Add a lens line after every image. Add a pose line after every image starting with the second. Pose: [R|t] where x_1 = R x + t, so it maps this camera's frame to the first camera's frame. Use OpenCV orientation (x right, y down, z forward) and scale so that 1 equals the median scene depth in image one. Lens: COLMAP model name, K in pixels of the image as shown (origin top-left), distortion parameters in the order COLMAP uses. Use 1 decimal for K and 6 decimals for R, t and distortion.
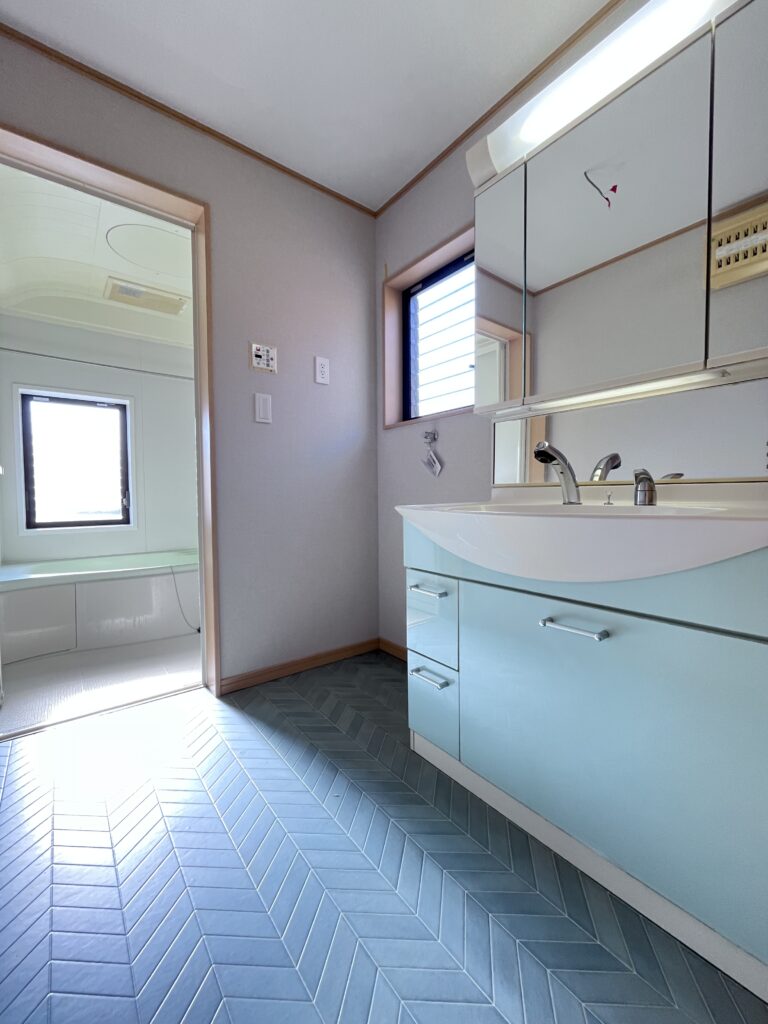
lens RADIAL K [[419.3, 0, 381.3], [0, 419.3, 508.3], [0, 0, 1]] dist [-0.002378, 0.000190]
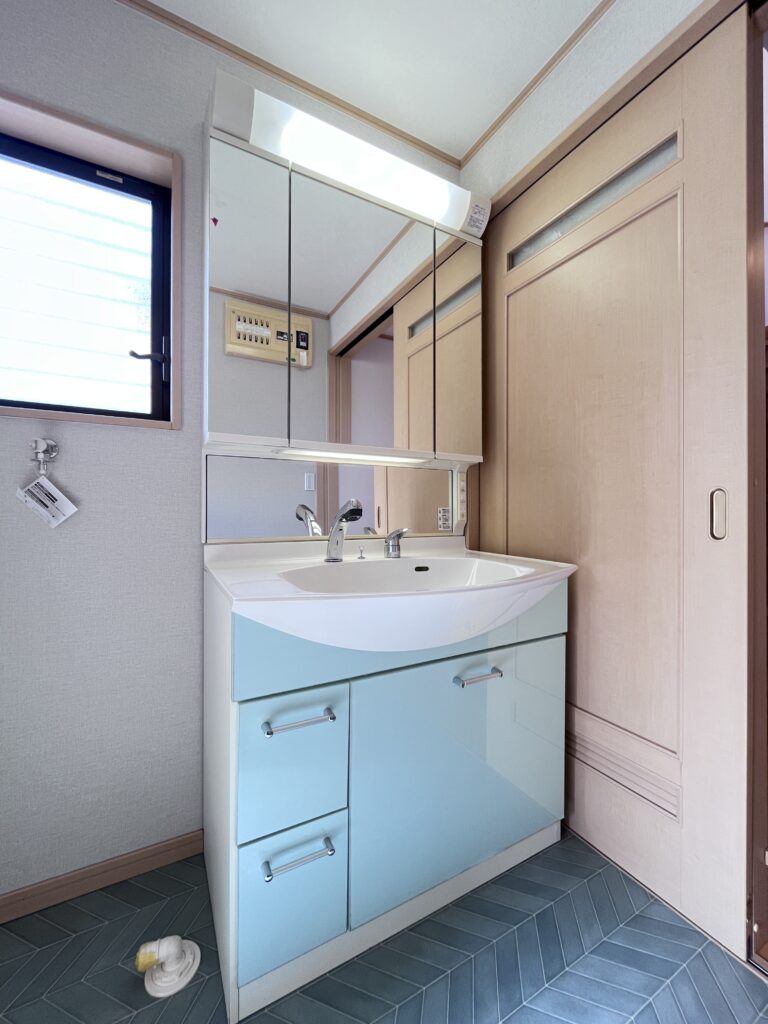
lens RADIAL K [[419.3, 0, 385.6], [0, 419.3, 507.2], [0, 0, 1]] dist [-0.002378, 0.000190]
pose [[0.148082, 0.013758, 0.988879, -0.530953], [0.031121, 0.999343, -0.018564, -0.120817], [-0.988485, 0.033524, 0.147557, 0.789625]]
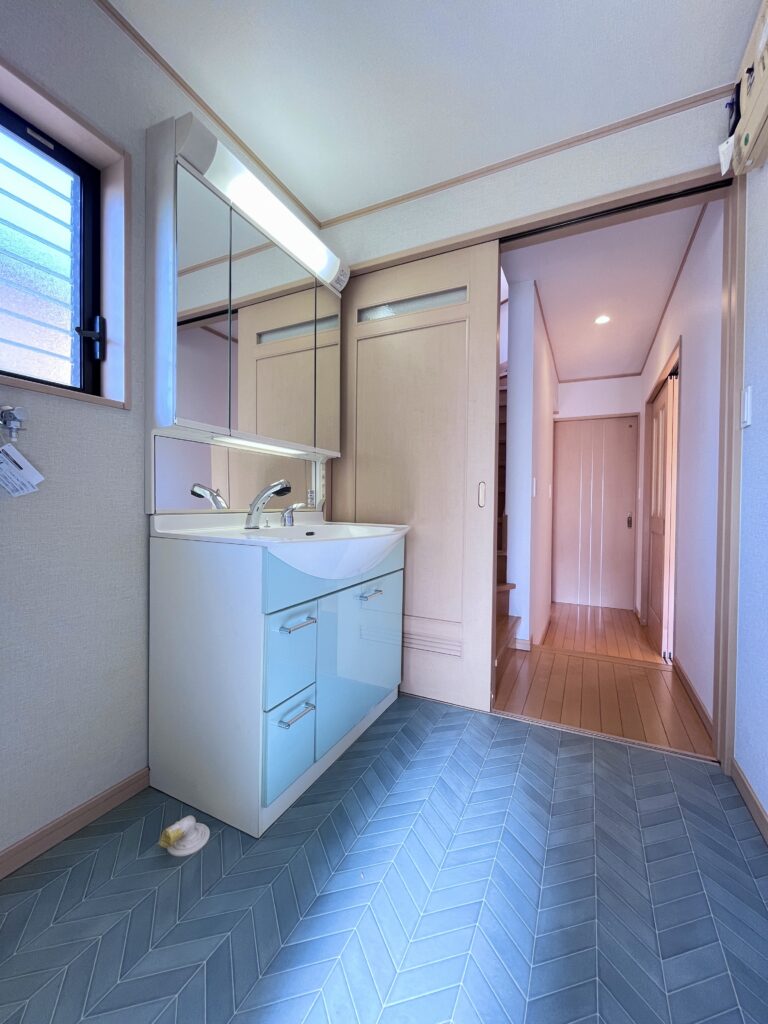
lens RADIAL K [[419.3, 0, 383.7], [0, 419.3, 507.8], [0, 0, 1]] dist [-0.002378, 0.000190]
pose [[-0.443462, -0.009429, 0.896243, -0.877785], [0.021613, 0.999541, 0.021209, -0.094236], [-0.896032, 0.028776, -0.443055, 1.289991]]
